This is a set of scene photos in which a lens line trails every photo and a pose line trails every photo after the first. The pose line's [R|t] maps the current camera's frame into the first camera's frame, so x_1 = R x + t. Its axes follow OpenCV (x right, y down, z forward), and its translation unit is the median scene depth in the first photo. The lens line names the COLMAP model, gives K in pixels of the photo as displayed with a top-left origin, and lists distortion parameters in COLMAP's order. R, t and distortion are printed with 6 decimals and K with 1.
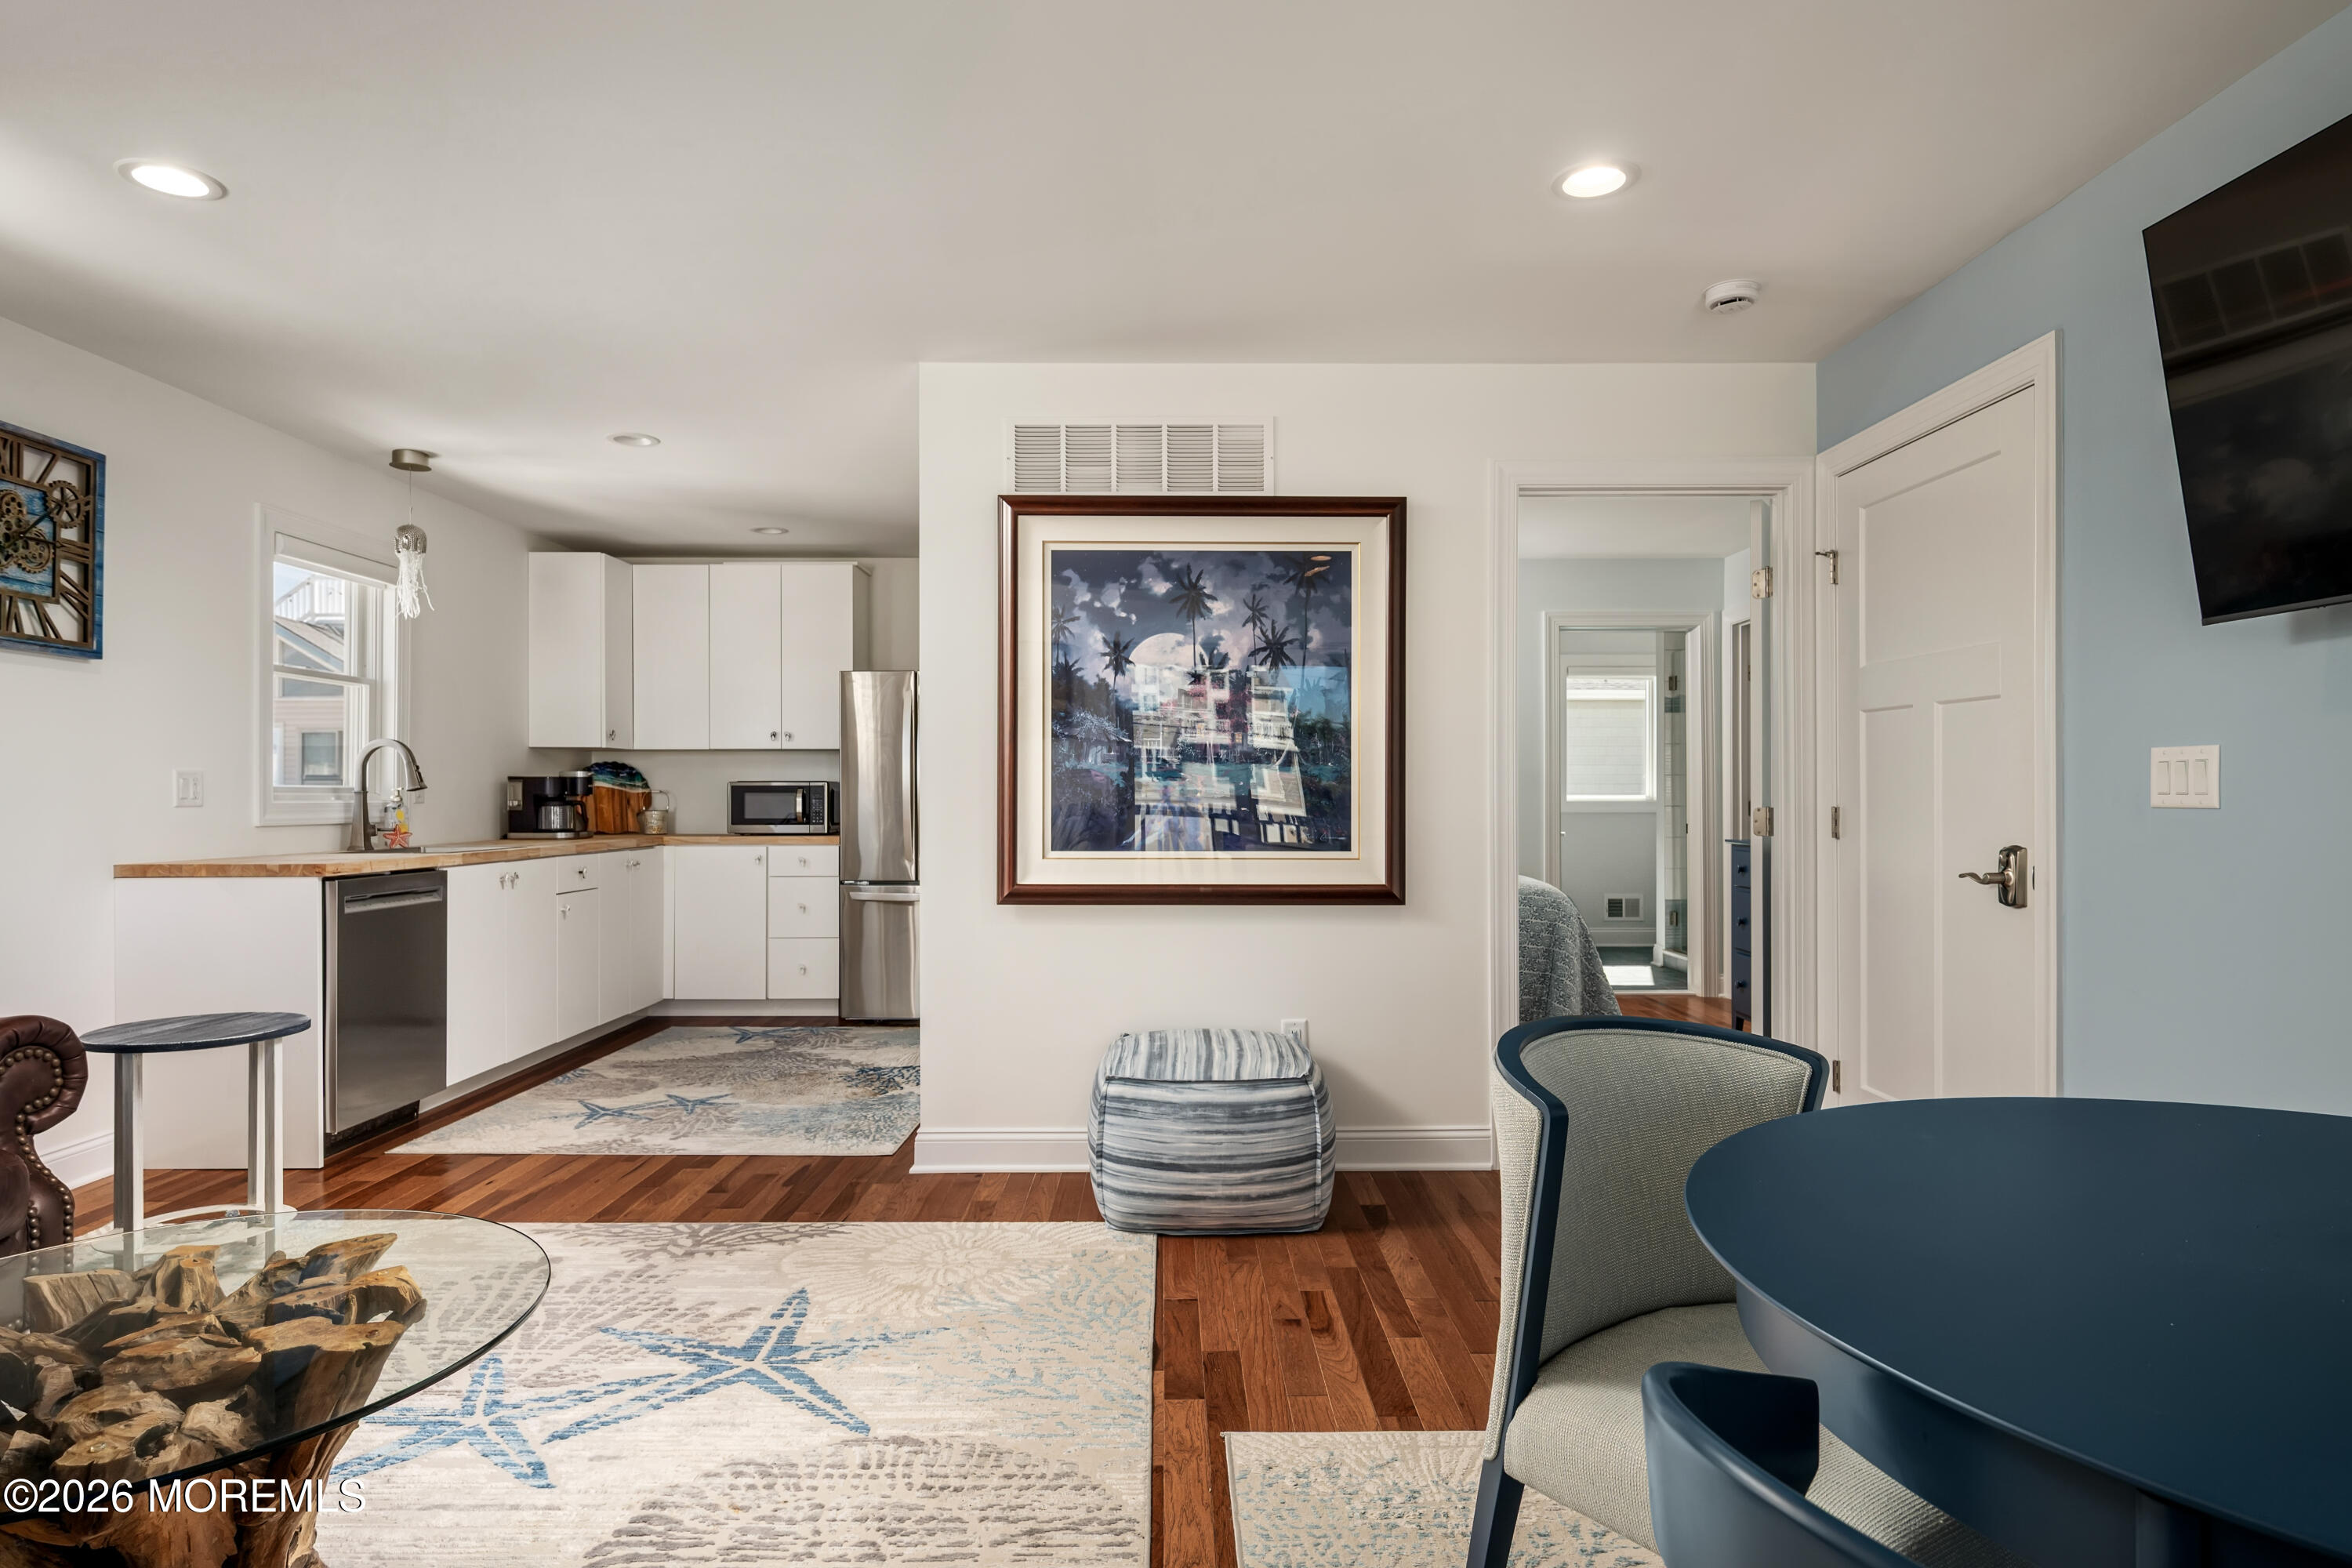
lens RADIAL K [[1276.4, 0, 1178.5], [0, 1276.4, 786.7], [0, 0, 1]] dist [-0.001617, 0.000066]
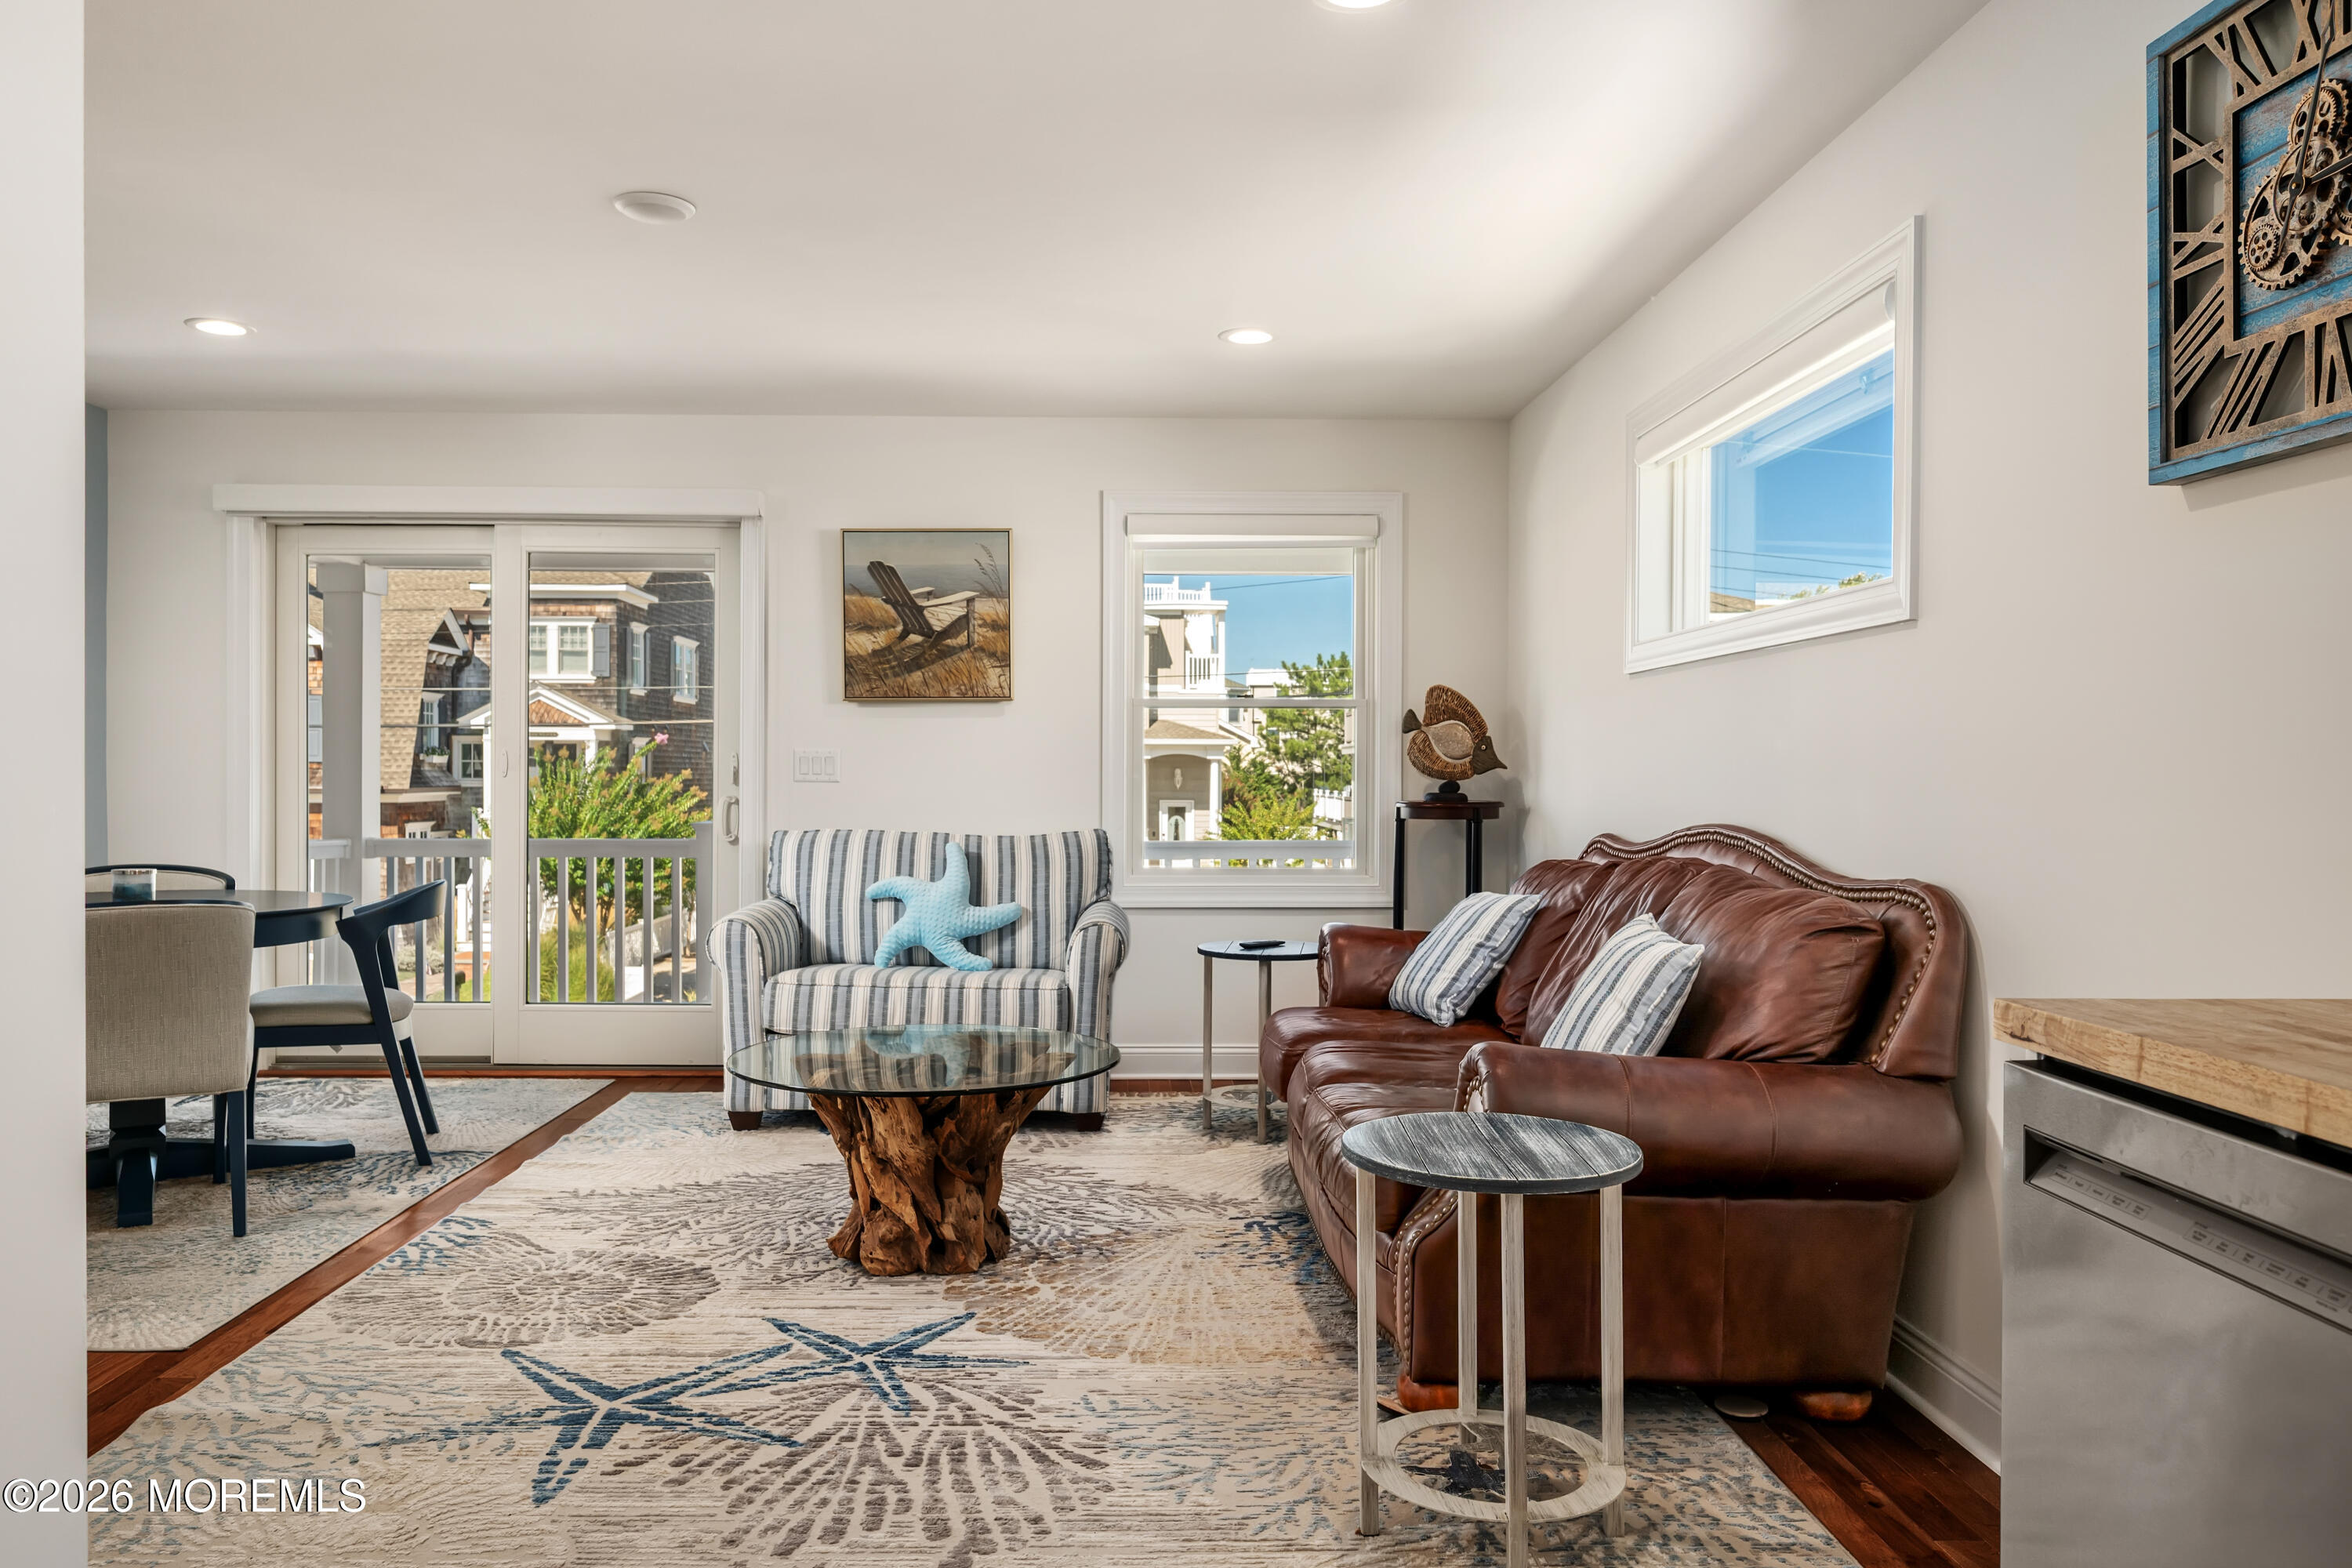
lens RADIAL K [[1622.5, 0, 1150.1], [0, 1622.5, 788.4], [0, 0, 1]] dist [-0.018543, -0.001445]
pose [[-0.999954, -0.000113, -0.009625, -0.709830], [-0.000139, 0.999996, 0.002681, 0.014806], [0.009624, 0.002683, -0.999950, 2.160020]]
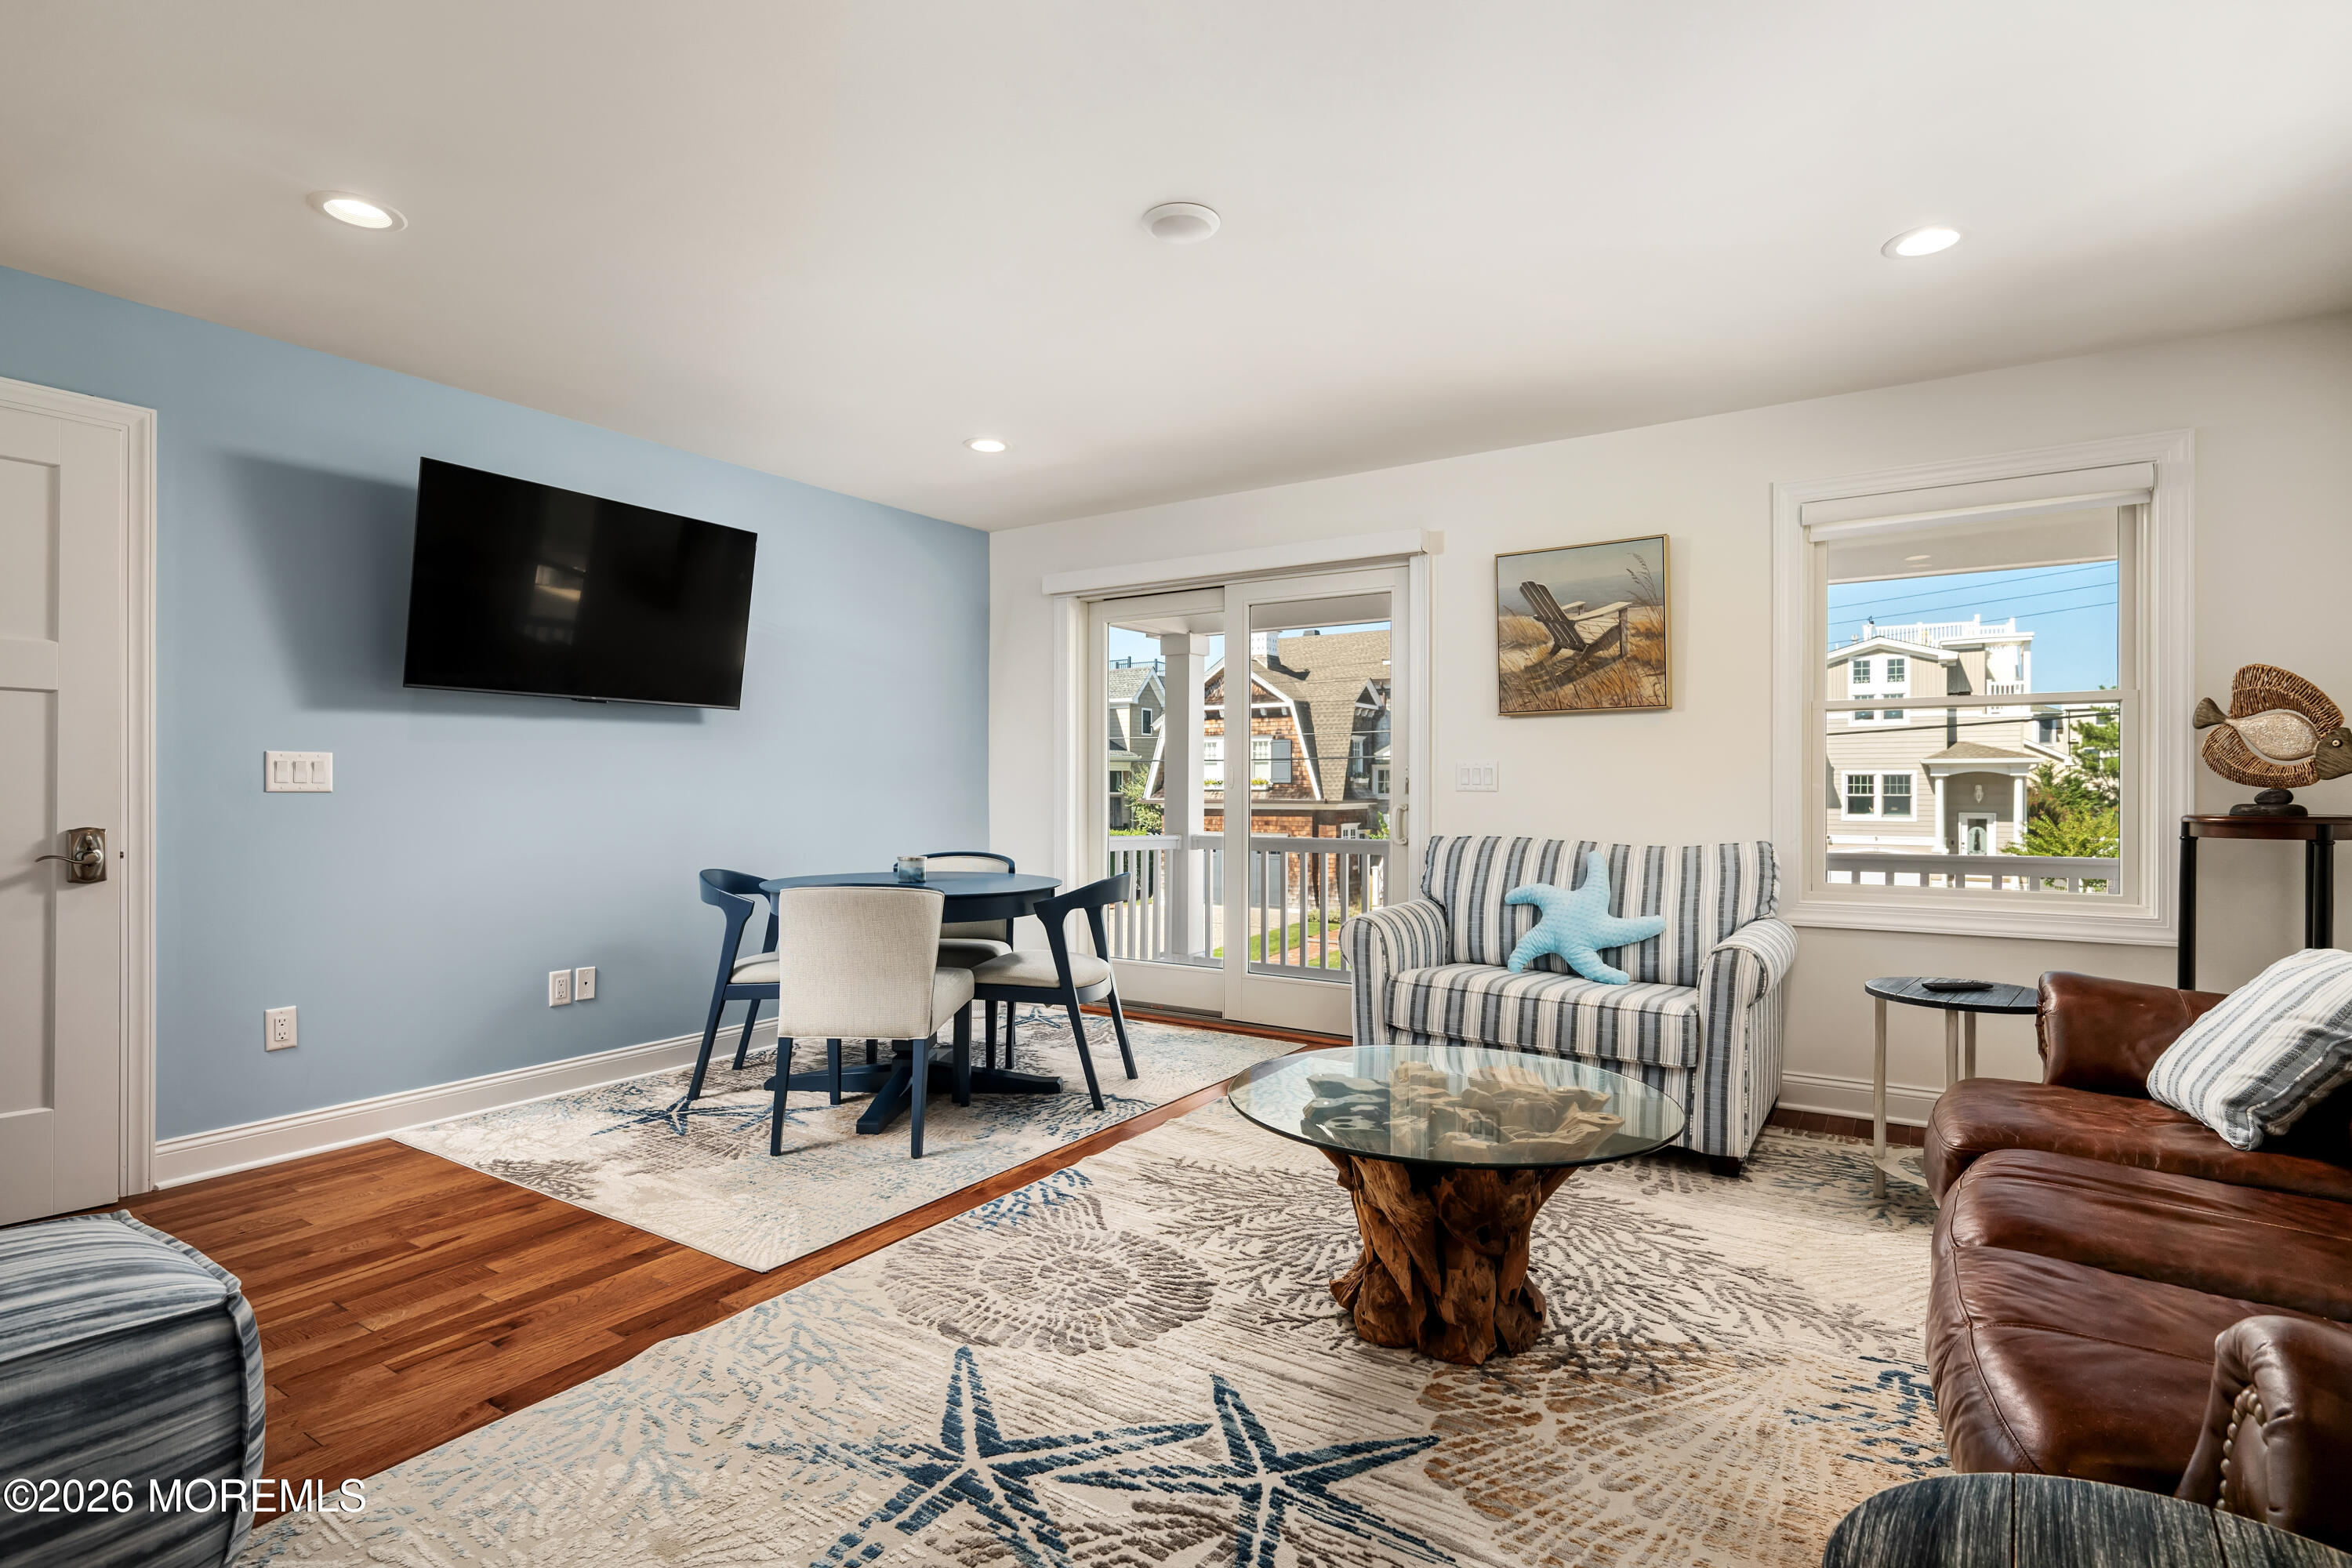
lens RADIAL K [[1144.9, 0, 1171.1], [0, 1144.9, 792.3], [0, 0, 1]] dist [-0.001232, -0.000323]
pose [[-0.827869, 0.000811, 0.560920, -0.861667], [-0.002034, 0.999988, -0.004448, 0.021818], [-0.560917, -0.004824, -0.827858, 1.557205]]
